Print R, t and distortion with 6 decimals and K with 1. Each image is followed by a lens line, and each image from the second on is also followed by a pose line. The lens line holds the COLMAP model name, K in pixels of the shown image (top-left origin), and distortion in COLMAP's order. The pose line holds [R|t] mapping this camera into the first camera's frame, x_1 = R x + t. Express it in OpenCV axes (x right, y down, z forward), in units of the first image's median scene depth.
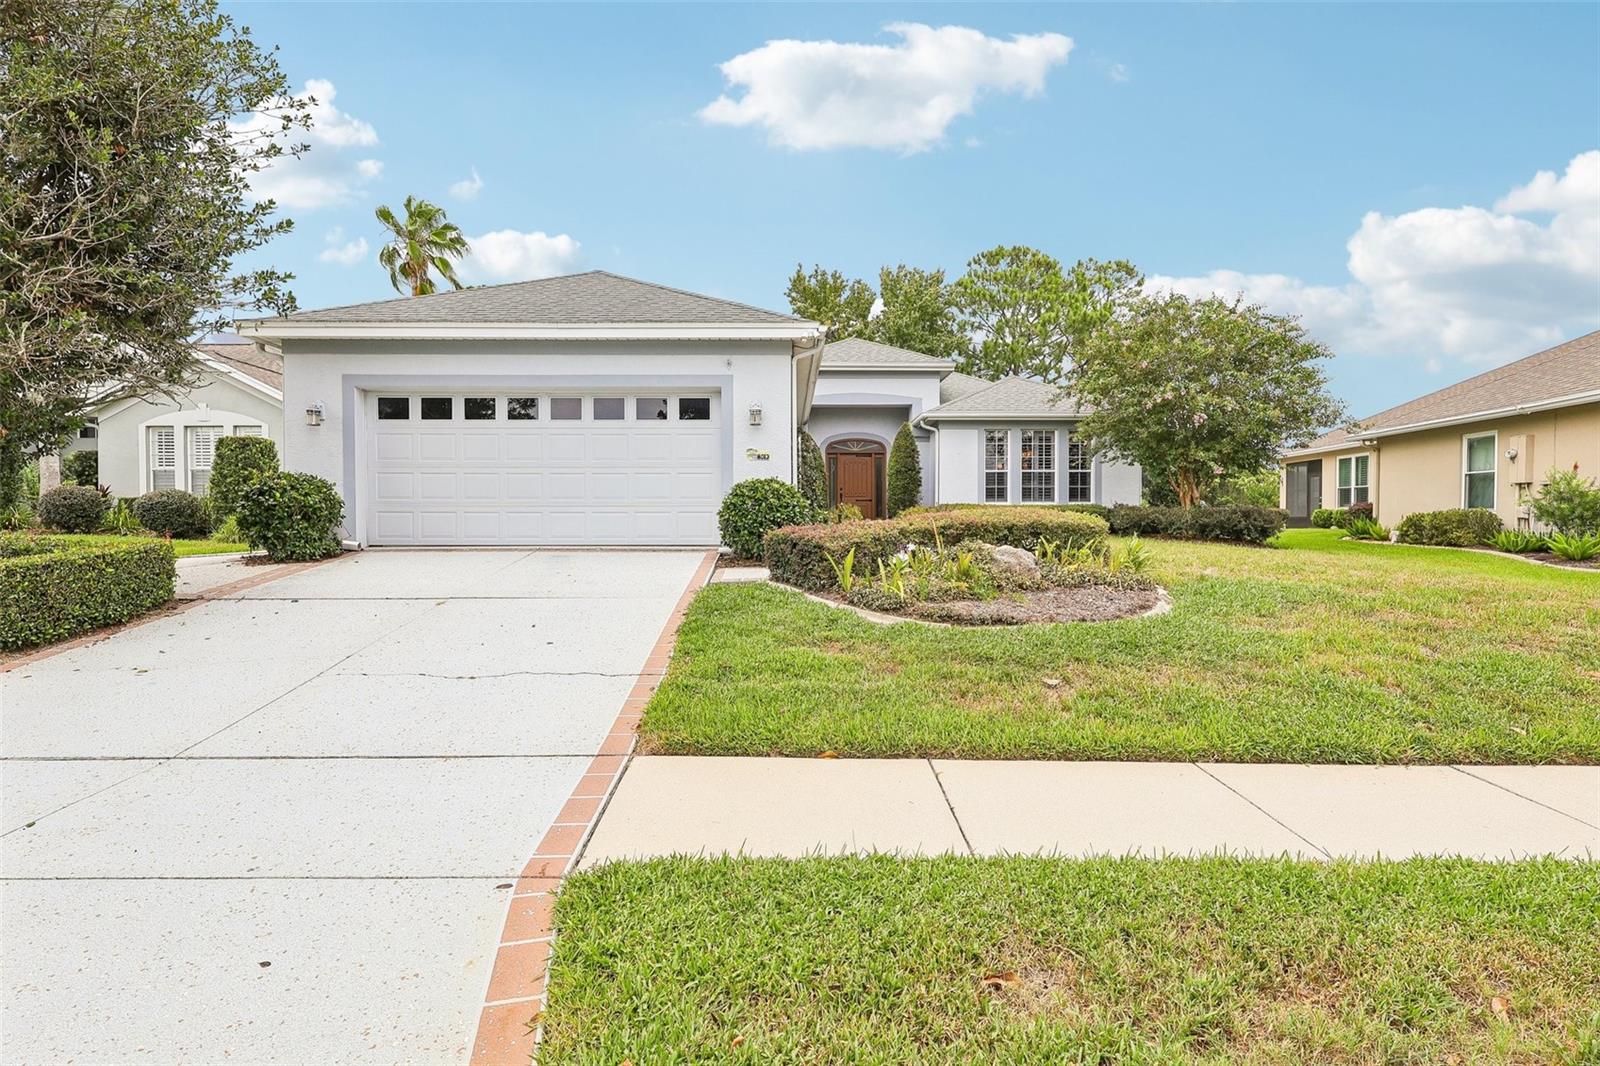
lens RADIAL K [[789.8, 0, 799.1], [0, 789.8, 527.6], [0, 0, 1]] dist [-0.004472, 0.000015]
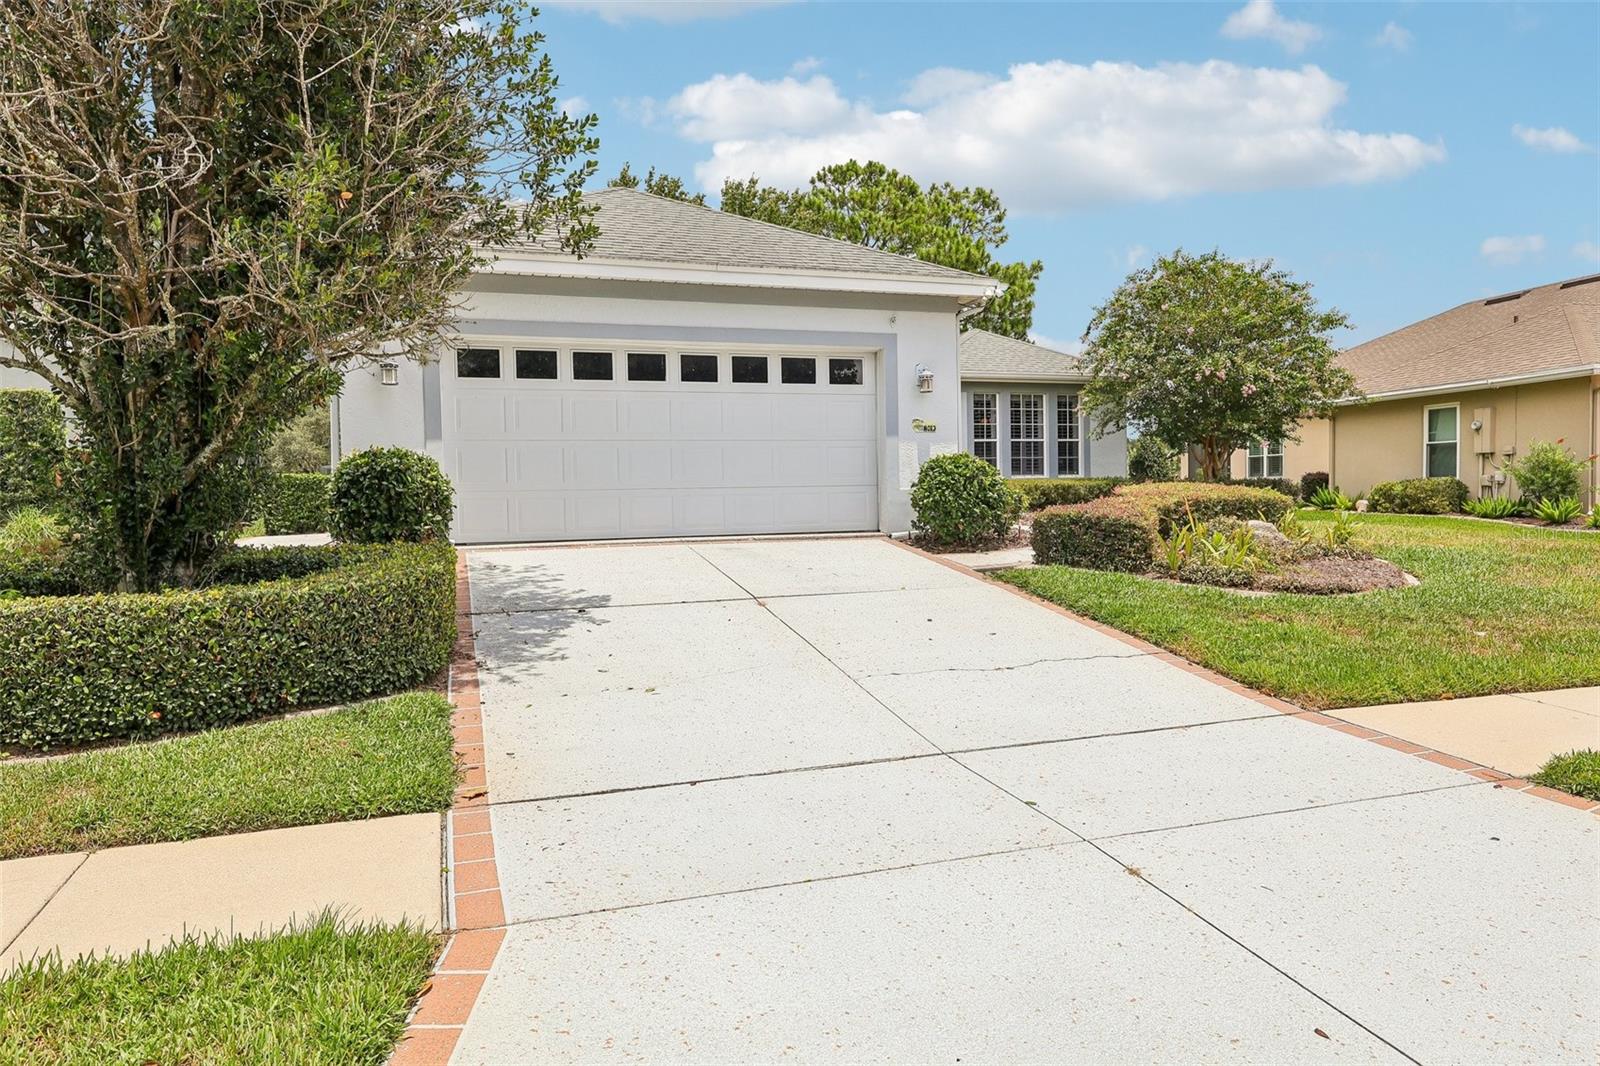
lens RADIAL K [[1051.0, 0, 800.5], [0, 1051.0, 533.5], [0, 0, 1]] dist [-0.022781, -0.000765]
pose [[0.947856, -0.028917, 0.317384, -0.381127], [0.021727, 0.999421, 0.026170, -0.004225], [-0.317957, -0.017910, 0.947936, -0.044774]]
